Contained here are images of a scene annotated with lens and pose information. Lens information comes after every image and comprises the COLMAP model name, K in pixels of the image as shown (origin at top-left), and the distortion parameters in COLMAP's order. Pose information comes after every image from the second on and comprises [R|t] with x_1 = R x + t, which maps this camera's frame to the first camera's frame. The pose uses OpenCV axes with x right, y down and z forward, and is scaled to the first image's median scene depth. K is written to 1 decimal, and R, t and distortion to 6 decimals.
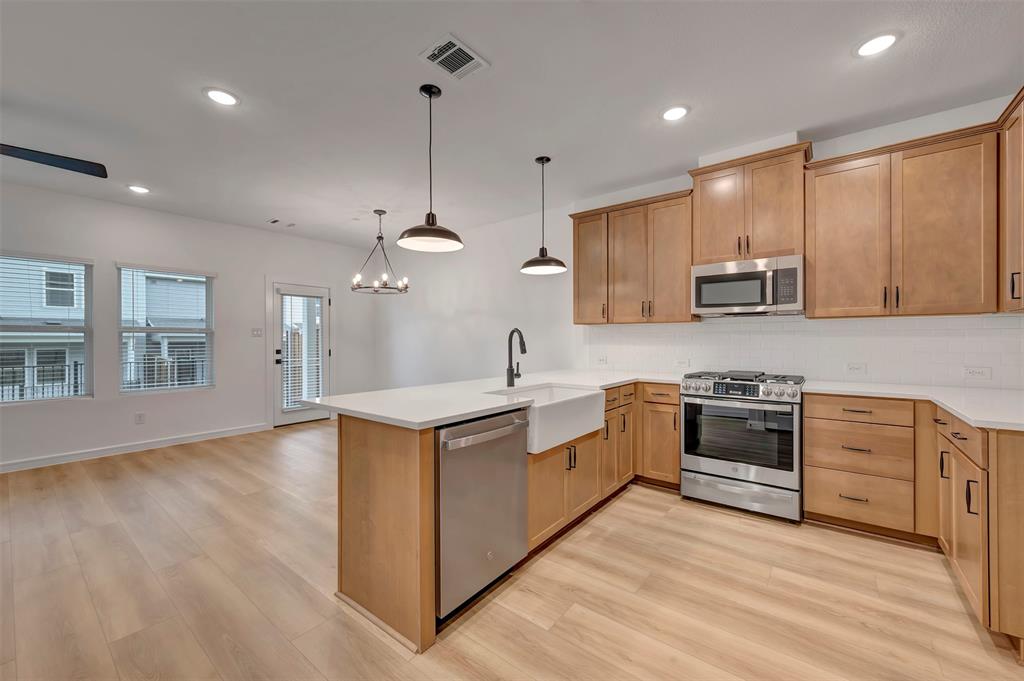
lens RADIAL K [[405.0, 0, 514.0], [0, 405.0, 338.3], [0, 0, 1]] dist [0.001256, 0.000237]
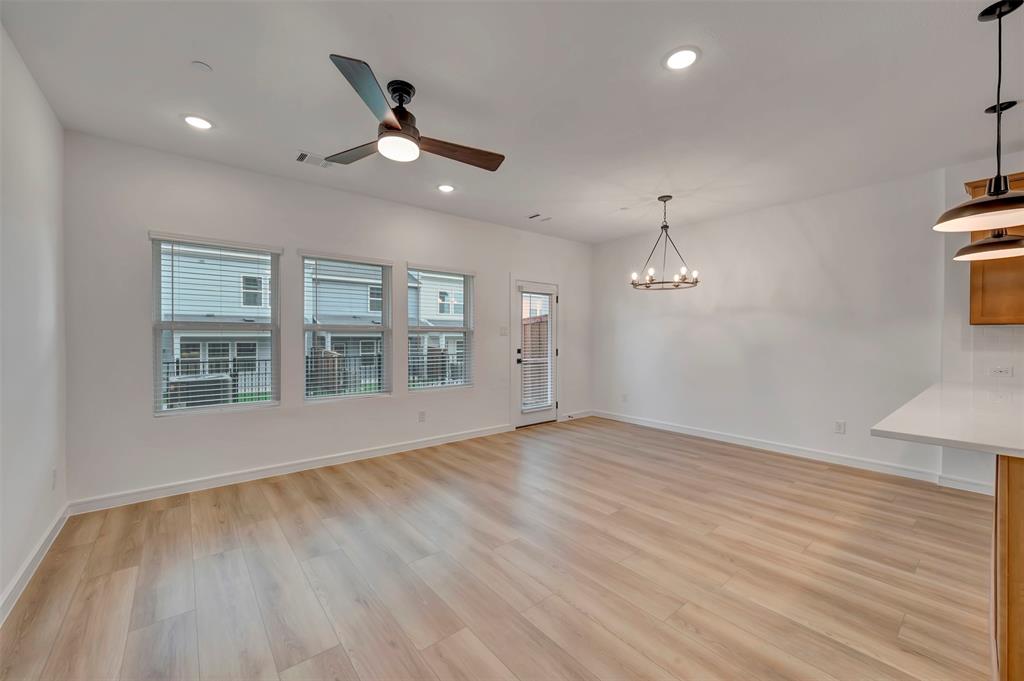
lens RADIAL K [[405.0, 0, 515.8], [0, 405.0, 338.9], [0, 0, 1]] dist [0.001256, 0.000237]
pose [[0.977985, 0.008664, -0.208494, -0.752520], [-0.006086, 0.999897, 0.013005, -0.017470], [0.208585, -0.011450, 0.977937, 0.085599]]
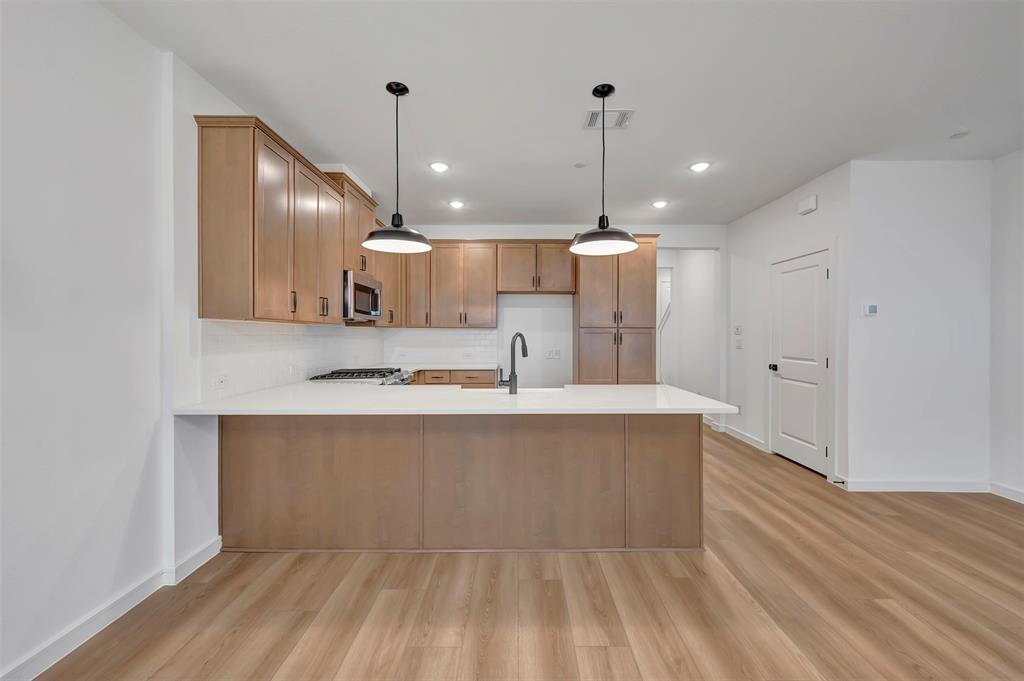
lens RADIAL K [[405.0, 0, 511.8], [0, 405.0, 336.8], [0, 0, 1]] dist [0.001256, 0.000237]
pose [[-0.616171, -0.002515, 0.787609, -0.702194], [-0.001574, 0.999997, 0.001962, -0.015625], [-0.787611, -0.000030, -0.616173, 1.488188]]
